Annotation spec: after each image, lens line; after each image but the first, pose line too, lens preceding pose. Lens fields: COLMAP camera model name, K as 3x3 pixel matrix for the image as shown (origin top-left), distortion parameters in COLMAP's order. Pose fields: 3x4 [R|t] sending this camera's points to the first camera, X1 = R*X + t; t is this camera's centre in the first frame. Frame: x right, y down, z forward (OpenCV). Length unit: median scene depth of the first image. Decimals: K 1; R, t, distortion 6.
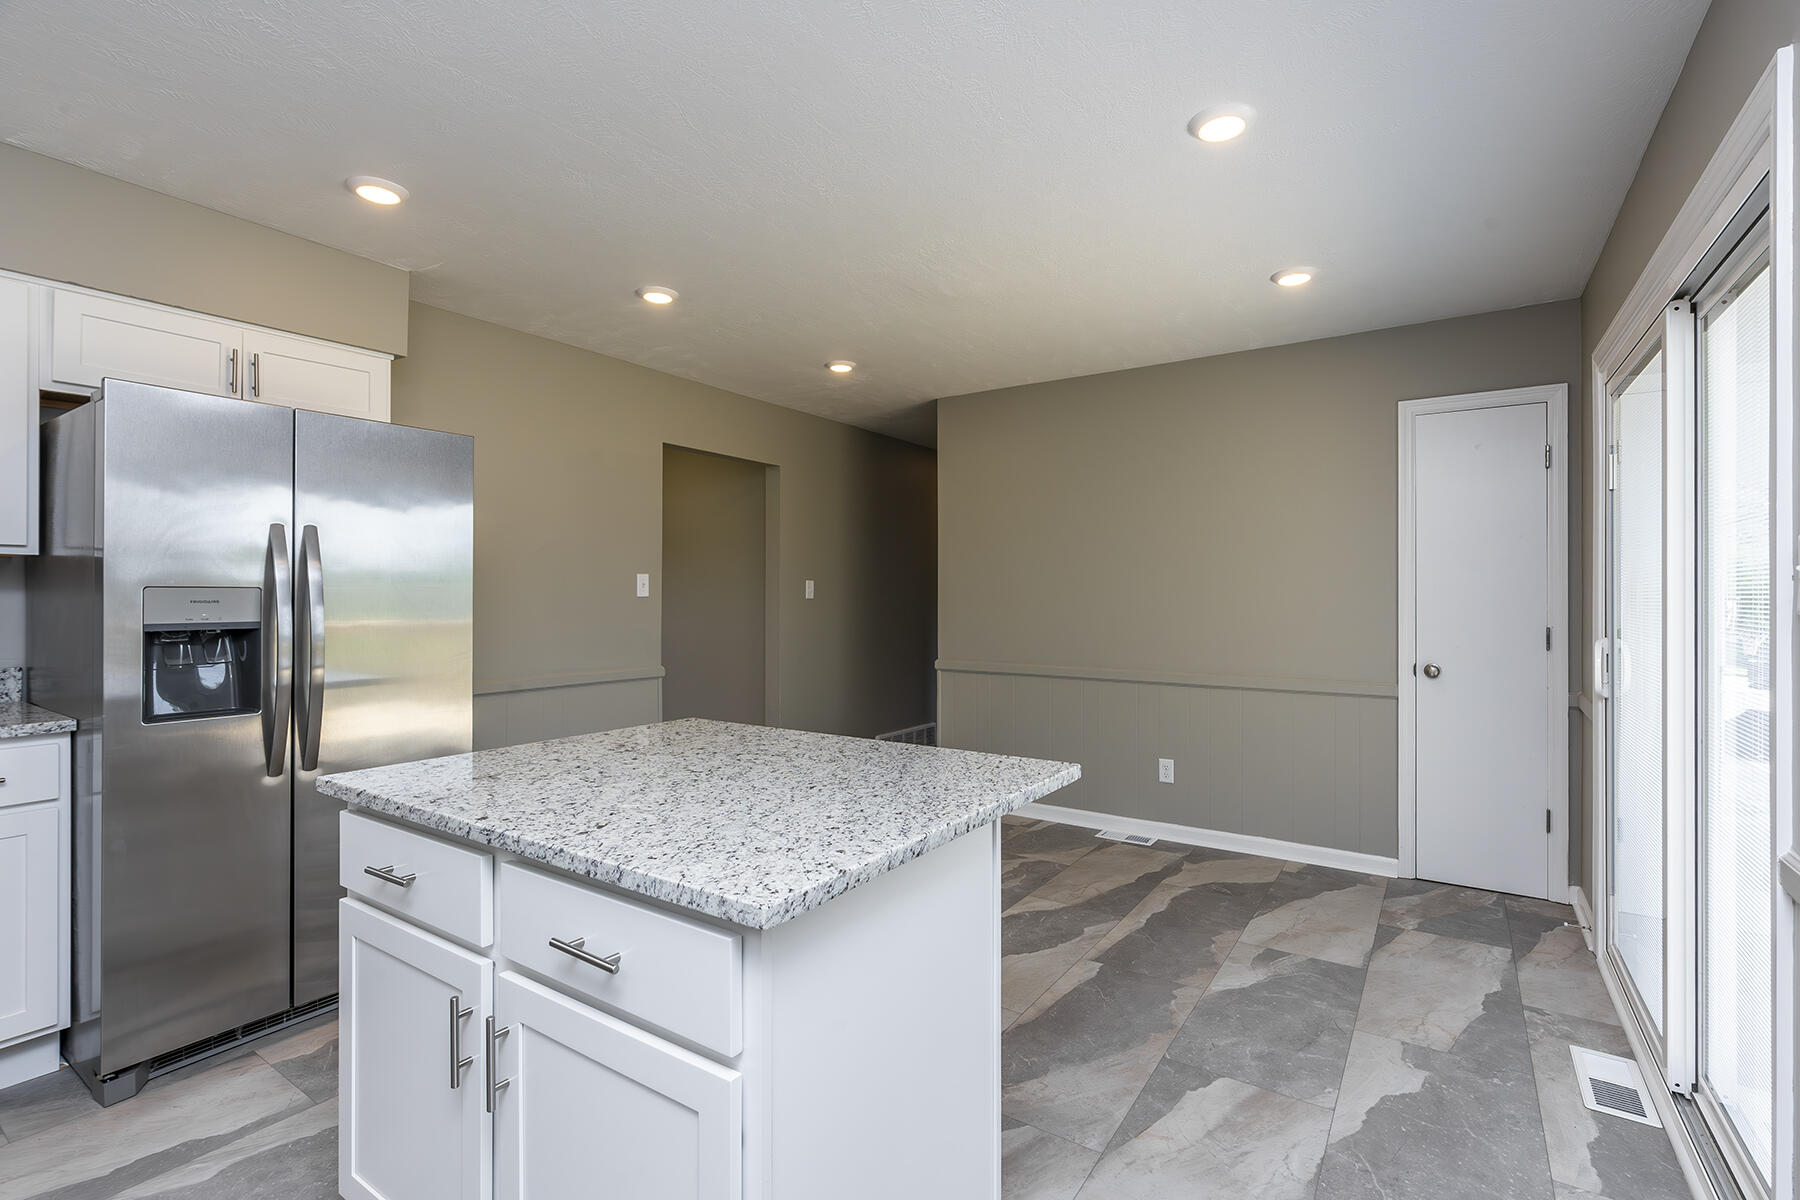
lens RADIAL K [[816.5, 0, 893.7], [0, 816.5, 591.9], [0, 0, 1]] dist [-0.004604, 0.000228]
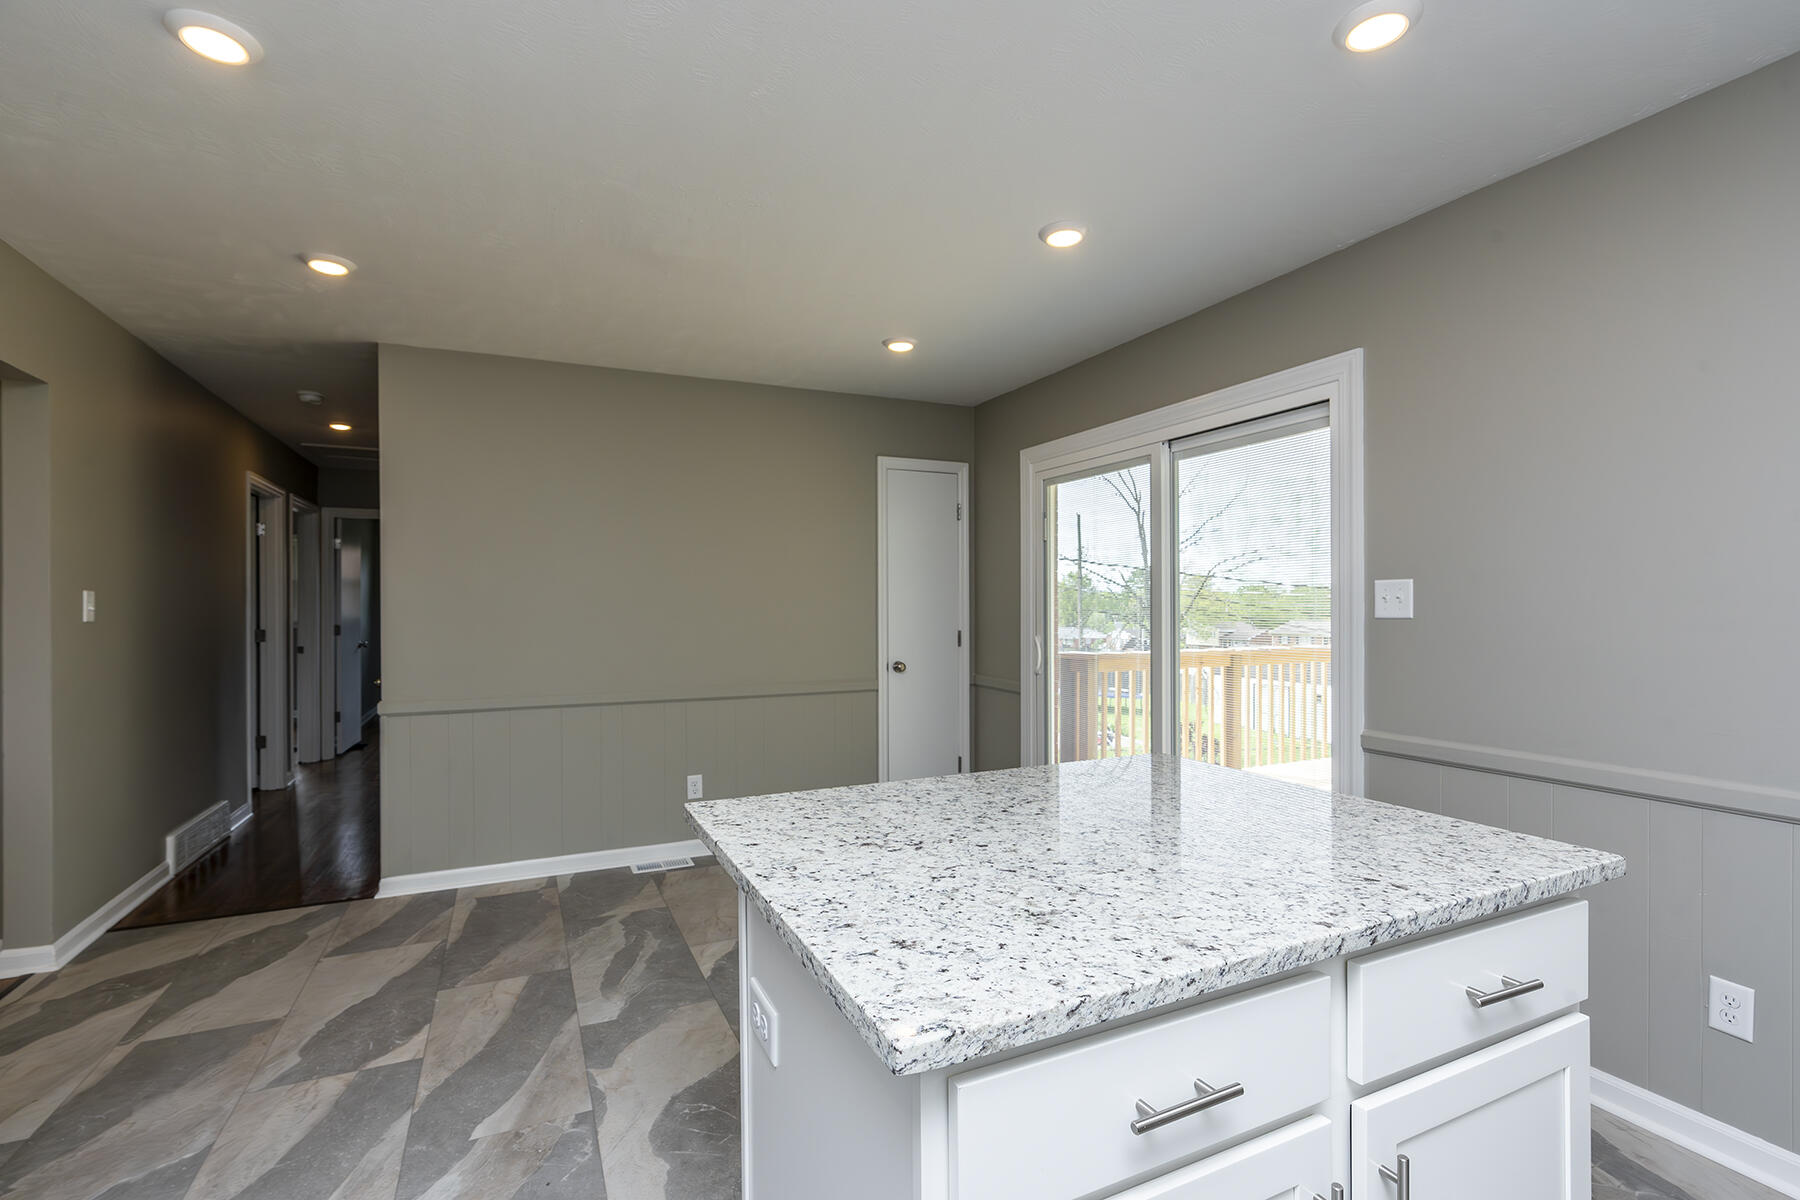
lens RADIAL K [[816.5, 0, 895.9], [0, 816.5, 605.7], [0, 0, 1]] dist [-0.004604, 0.000228]
pose [[0.514112, -0.005684, 0.857705, -0.495569], [0.002975, 0.999984, 0.004843, -0.007247], [-0.857718, 0.000061, 0.514120, 0.350804]]
